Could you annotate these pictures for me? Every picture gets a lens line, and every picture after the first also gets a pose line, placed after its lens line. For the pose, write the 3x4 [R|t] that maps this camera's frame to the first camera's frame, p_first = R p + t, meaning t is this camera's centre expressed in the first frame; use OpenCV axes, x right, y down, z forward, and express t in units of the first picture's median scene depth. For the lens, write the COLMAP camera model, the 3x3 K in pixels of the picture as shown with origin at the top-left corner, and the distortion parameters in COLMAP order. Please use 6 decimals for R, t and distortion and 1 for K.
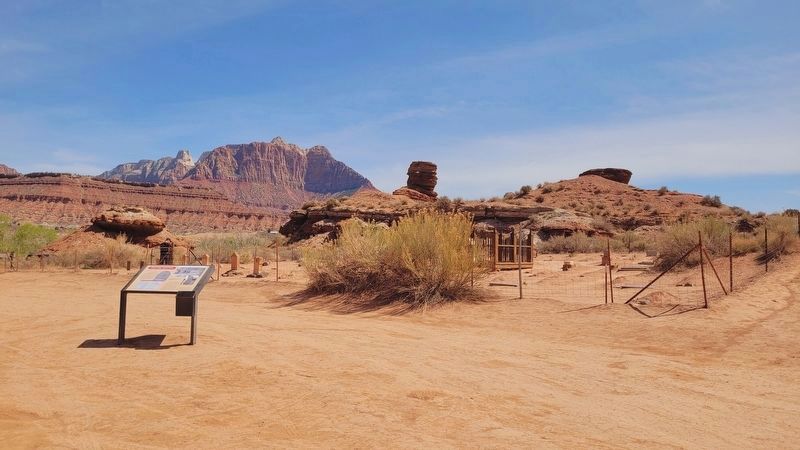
lens RADIAL K [[591.7, 0, 408.1], [0, 591.7, 223.0], [0, 0, 1]] dist [0.034172, 0.002946]
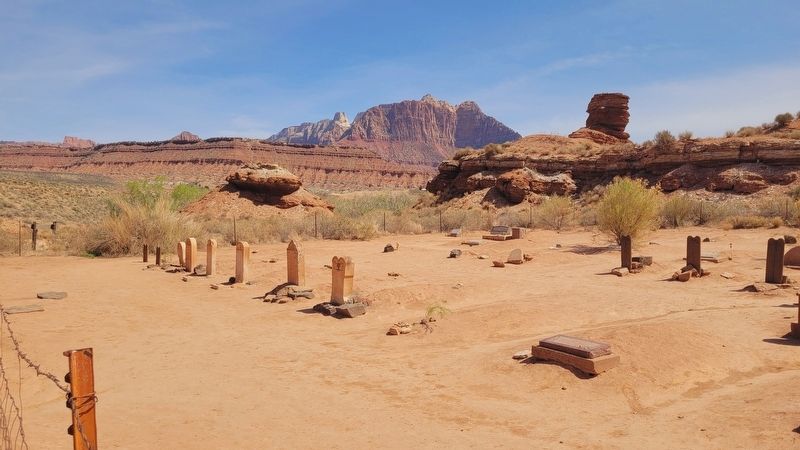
lens RADIAL K [[591.7, 0, 404.2], [0, 591.7, 221.2], [0, 0, 1]] dist [0.034172, 0.002946]
pose [[0.966577, -0.001104, -0.256373, -0.031848], [0.019198, 0.997495, 0.068086, 0.003008], [0.255655, -0.070732, 0.964177, 0.171086]]
